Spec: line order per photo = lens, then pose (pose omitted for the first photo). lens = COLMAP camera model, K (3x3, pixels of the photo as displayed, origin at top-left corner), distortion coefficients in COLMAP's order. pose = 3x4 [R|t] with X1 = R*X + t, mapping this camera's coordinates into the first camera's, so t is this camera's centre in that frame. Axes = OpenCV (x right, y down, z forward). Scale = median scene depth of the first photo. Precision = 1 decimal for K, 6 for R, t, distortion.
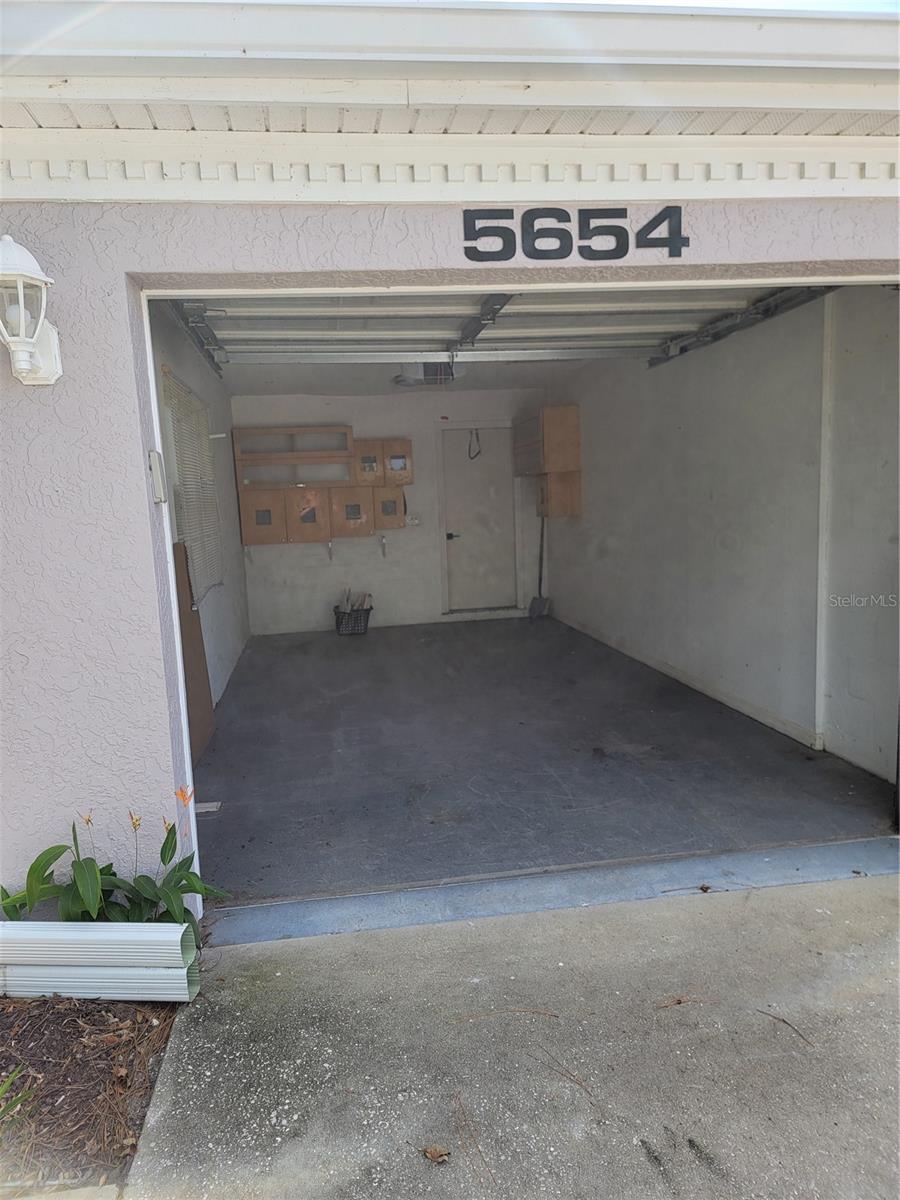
lens RADIAL K [[826.5, 0, 442.2], [0, 826.5, 605.5], [0, 0, 1]] dist [0.087997, -0.072348]
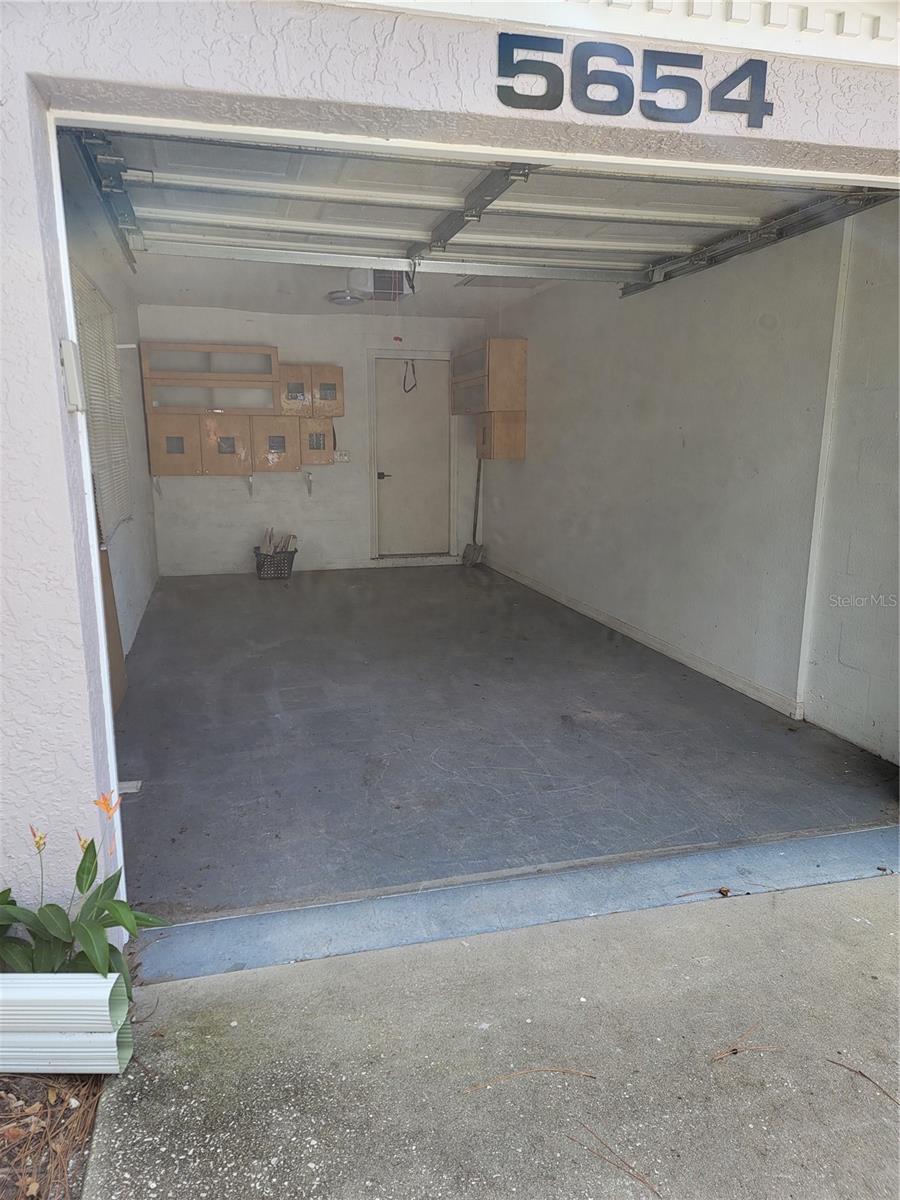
lens RADIAL K [[826.5, 0, 443.4], [0, 826.5, 606.4], [0, 0, 1]] dist [0.087997, -0.072348]
pose [[0.993237, 0.021872, 0.114027, -0.081583], [-0.029874, 0.997173, 0.068942, -0.010495], [-0.112197, -0.071883, 0.991083, 0.182981]]
